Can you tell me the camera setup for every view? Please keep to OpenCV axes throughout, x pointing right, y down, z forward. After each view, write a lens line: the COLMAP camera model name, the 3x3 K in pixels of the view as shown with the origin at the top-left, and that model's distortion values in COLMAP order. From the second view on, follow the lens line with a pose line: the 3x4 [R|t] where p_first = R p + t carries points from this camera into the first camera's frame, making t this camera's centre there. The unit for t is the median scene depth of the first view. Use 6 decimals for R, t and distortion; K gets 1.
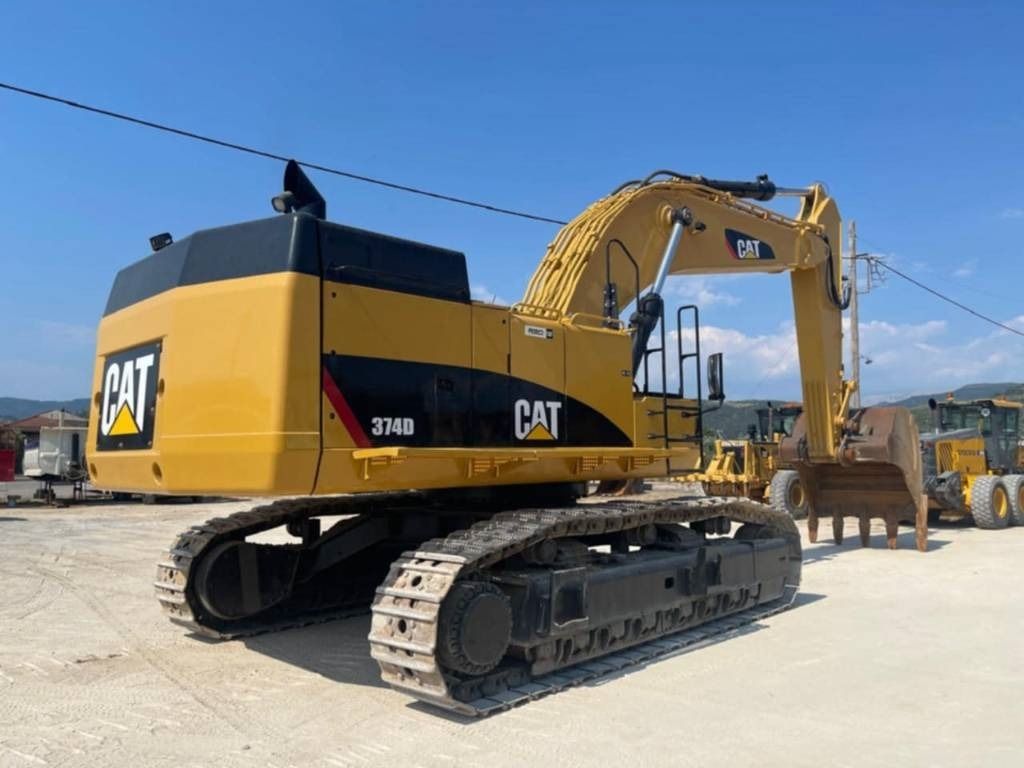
lens RADIAL K [[756.2, 0, 509.3], [0, 756.2, 383.3], [0, 0, 1]] dist [0.066538, -0.082435]
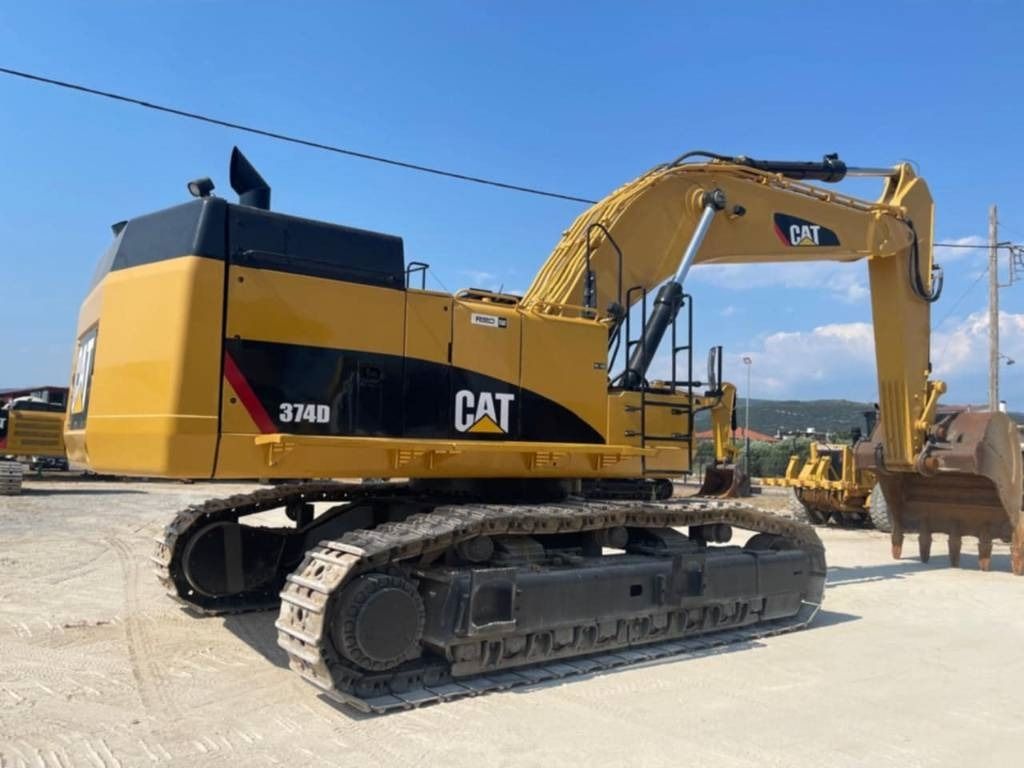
lens RADIAL K [[756.2, 0, 509.3], [0, 756.2, 383.3], [0, 0, 1]] dist [0.066538, -0.082435]
pose [[0.984863, 0.021546, -0.171991, 0.183617], [-0.020320, 0.999754, 0.008886, 0.002369], [0.172140, -0.005257, 0.985059, 0.046483]]
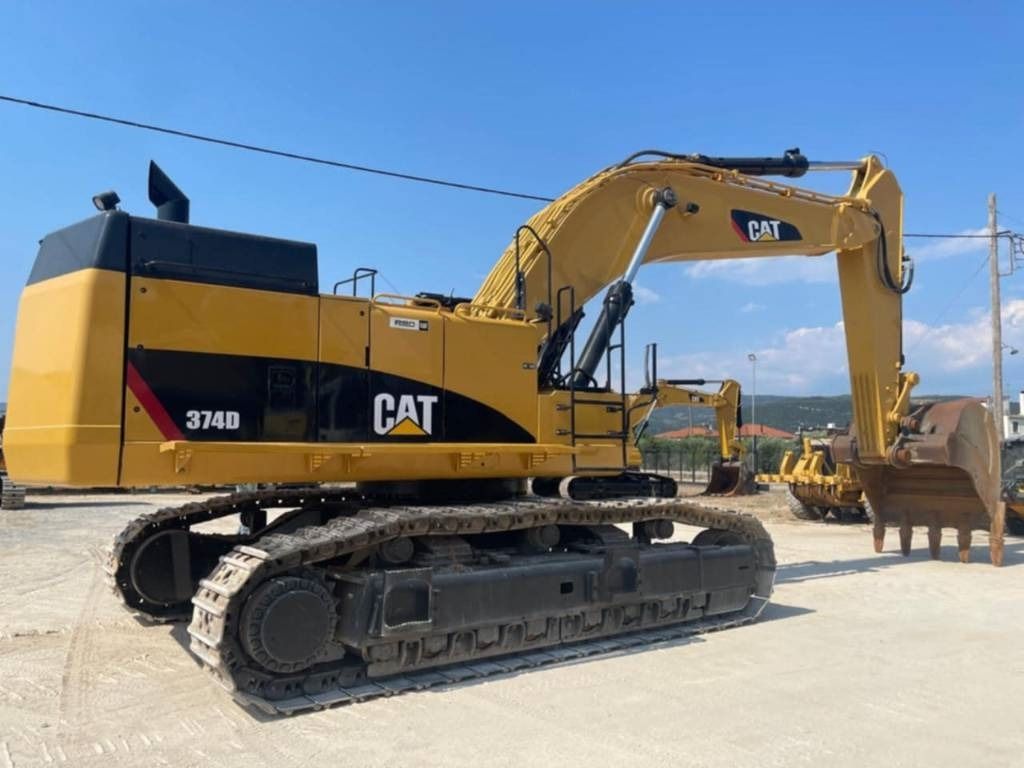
lens RADIAL K [[757.9, 0, 519.0], [0, 757.9, 380.7], [0, 0, 1]] dist [0.069616, -0.086654]
pose [[0.982407, -0.004547, -0.186698, 0.285301], [0.004995, 0.999986, 0.001926, 0.003236], [0.186686, -0.002825, 0.982416, 0.054904]]
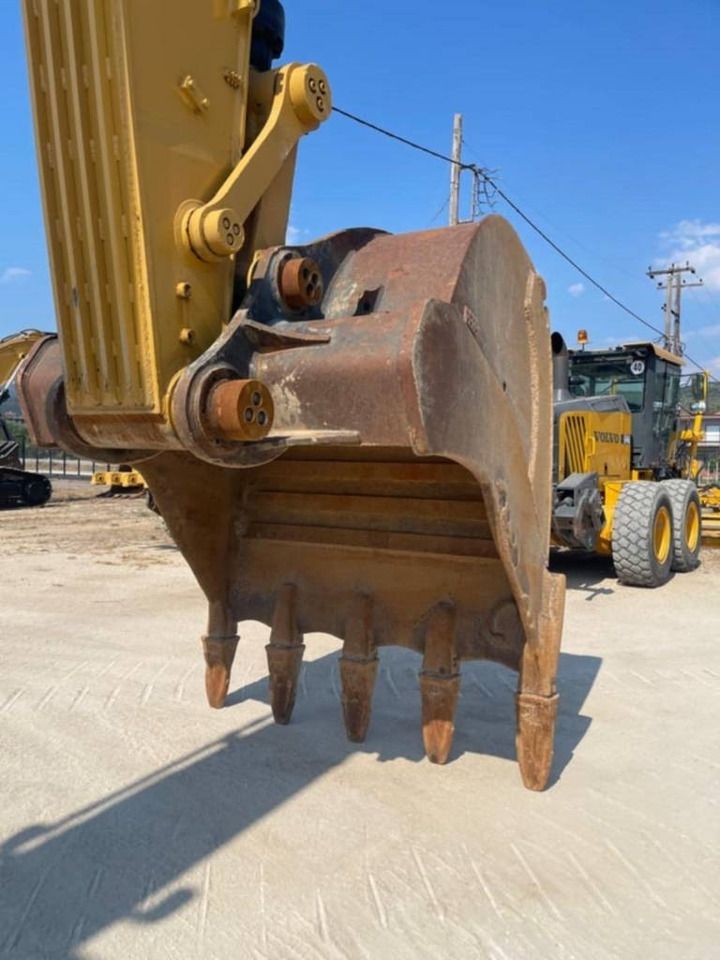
lens RADIAL K [[707.4, 0, 360.0], [0, 707.4, 480.0], [0, 0, 1]] dist [0.061494, -0.060927]
pose [[0.961063, 0.005547, 0.276274, 0.711365], [-0.044834, 0.989682, 0.136090, 0.143622], [-0.272668, -0.143177, 0.951395, 1.372534]]
